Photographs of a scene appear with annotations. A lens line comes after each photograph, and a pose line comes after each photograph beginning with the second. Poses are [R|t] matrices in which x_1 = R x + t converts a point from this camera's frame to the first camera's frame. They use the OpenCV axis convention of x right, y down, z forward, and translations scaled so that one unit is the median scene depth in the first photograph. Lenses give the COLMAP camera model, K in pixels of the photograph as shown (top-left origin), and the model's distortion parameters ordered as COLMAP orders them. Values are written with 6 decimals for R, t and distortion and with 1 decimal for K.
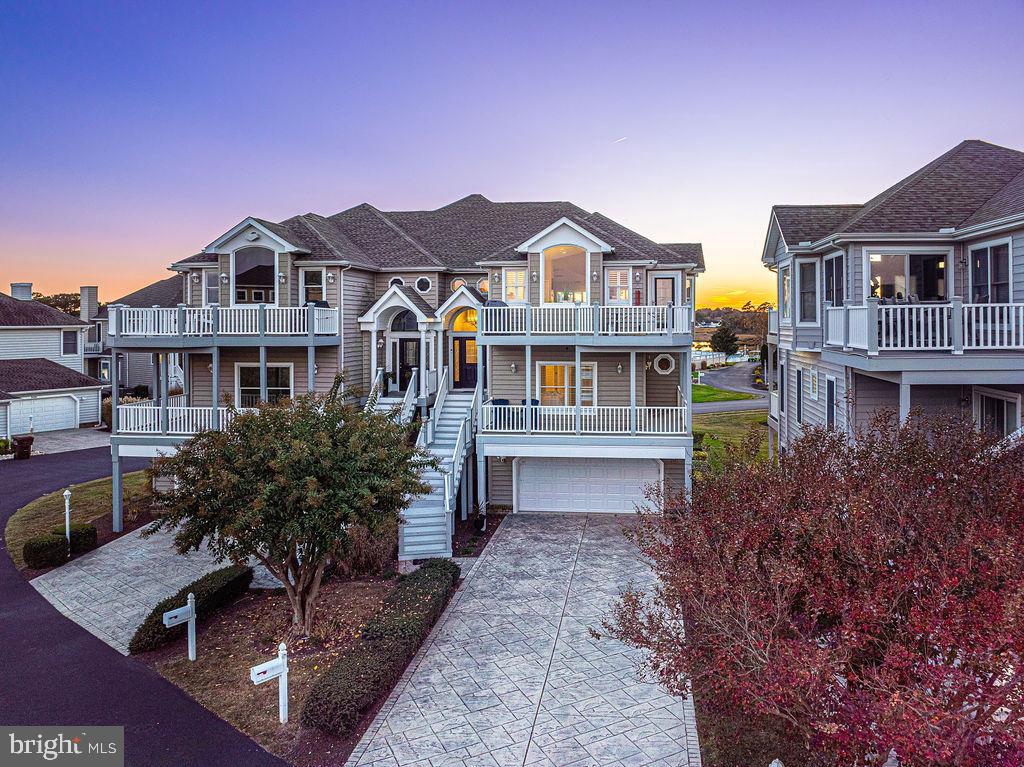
lens RADIAL K [[717.8, 0, 565.6], [0, 717.8, 309.8], [0, 0, 1]] dist [-0.028185, 0.003280]
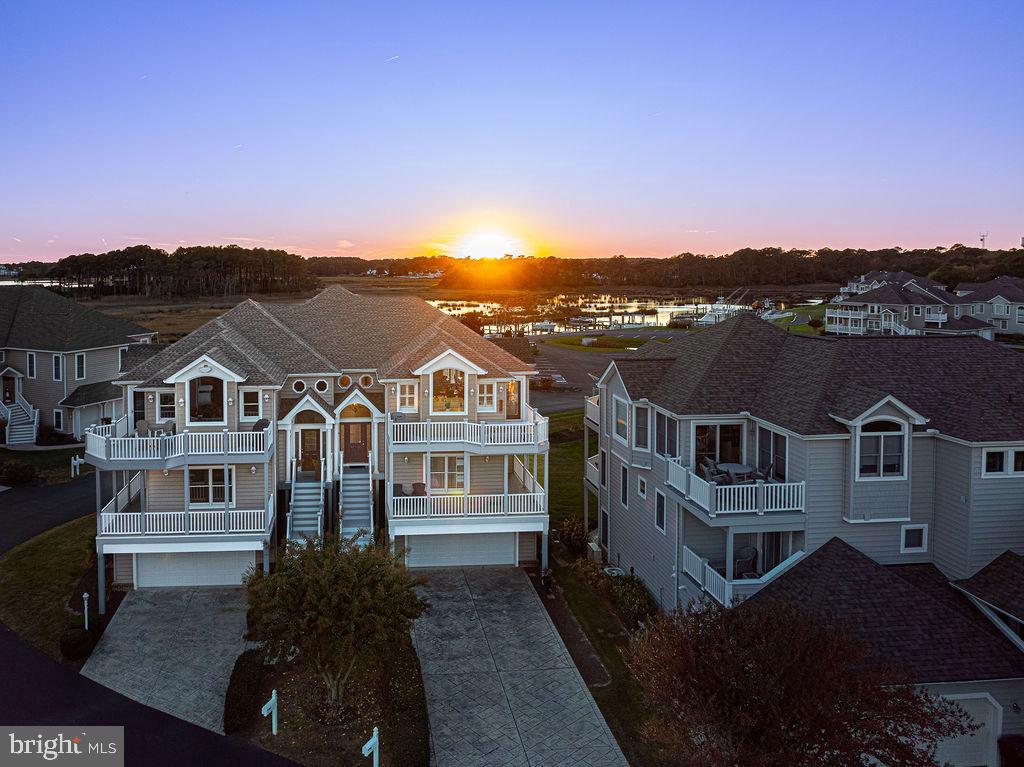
lens RADIAL K [[726.1, 0, 390.2], [0, 726.1, 279.6], [0, 0, 1]] dist [-0.023224, 0.001297]
pose [[0.987797, -0.002912, 0.155721, -0.321358], [-0.002671, 0.999361, 0.035634, -0.307376], [-0.155726, -0.035615, 0.987158, -0.291026]]
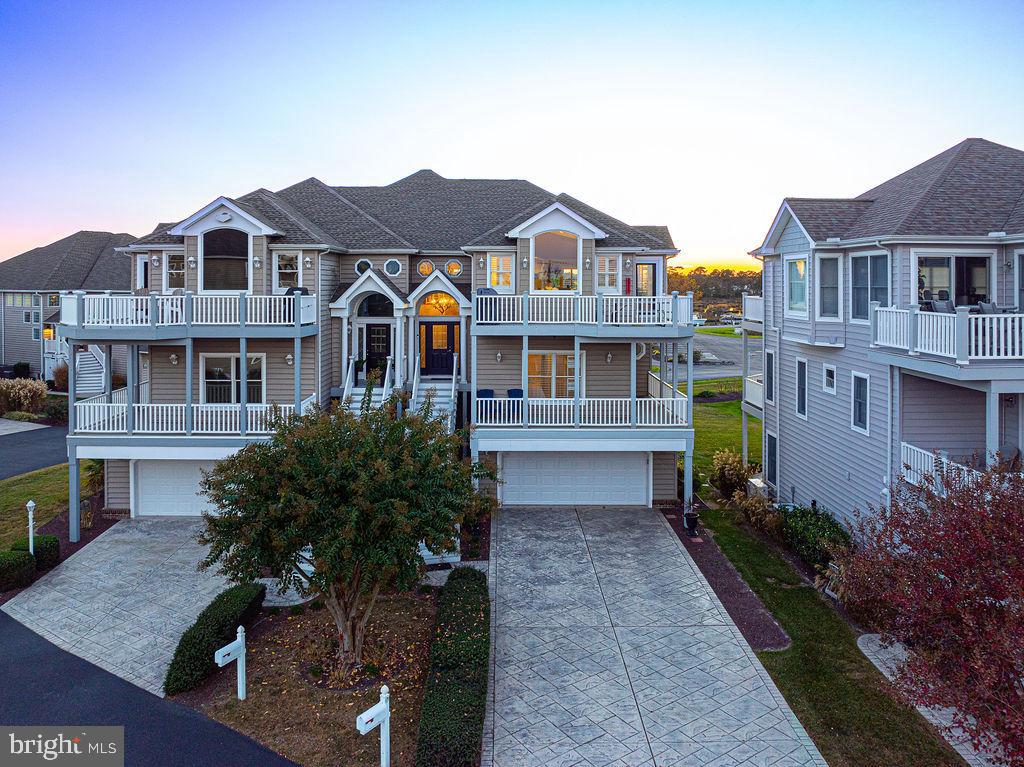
lens RADIAL K [[725.4, 0, 494.2], [0, 725.4, 281.1], [0, 0, 1]] dist [-0.023698, -0.001326]
pose [[0.995261, 0.005978, 0.097056, -0.184012], [-0.006977, 0.999926, 0.009955, -0.032124], [-0.096989, -0.010585, 0.995229, 0.036969]]
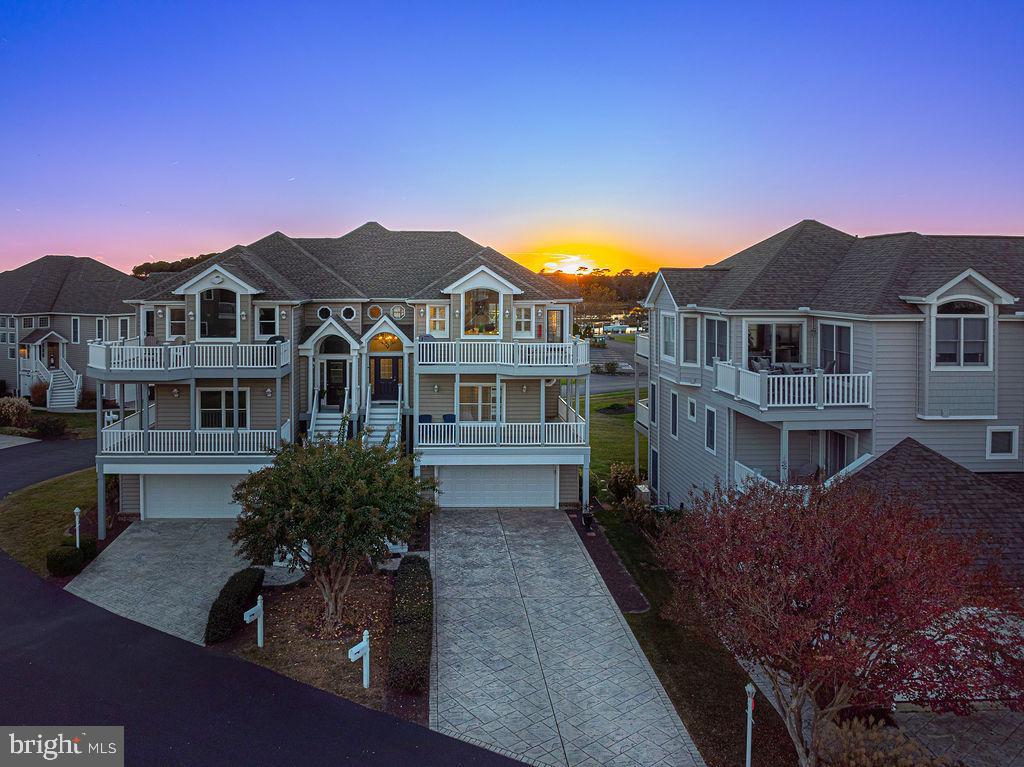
lens RADIAL K [[725.3, 0, 436.4], [0, 725.3, 284.3], [0, 0, 1]] dist [-0.025362, 0.002899]
pose [[0.993414, 0.004541, 0.114493, -0.223110], [-0.006402, 0.999853, 0.015885, -0.118270], [-0.114404, -0.016513, 0.993297, -0.206888]]
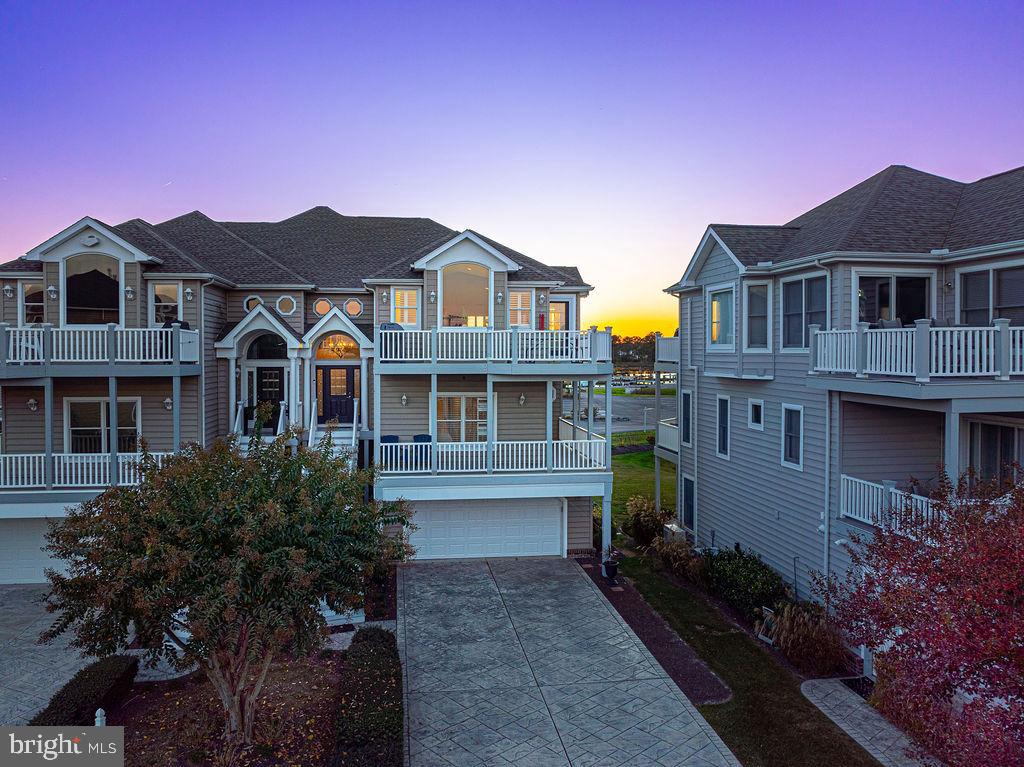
lens RADIAL K [[713.3, 0, 463.1], [0, 713.3, 357.9], [0, 0, 1]] dist [-0.033881, -0.000243]
pose [[0.979794, 0.000710, 0.200007, -0.187453], [-0.005483, 0.999713, 0.023313, 0.008676], [-0.199933, -0.023938, 0.979517, 0.132606]]
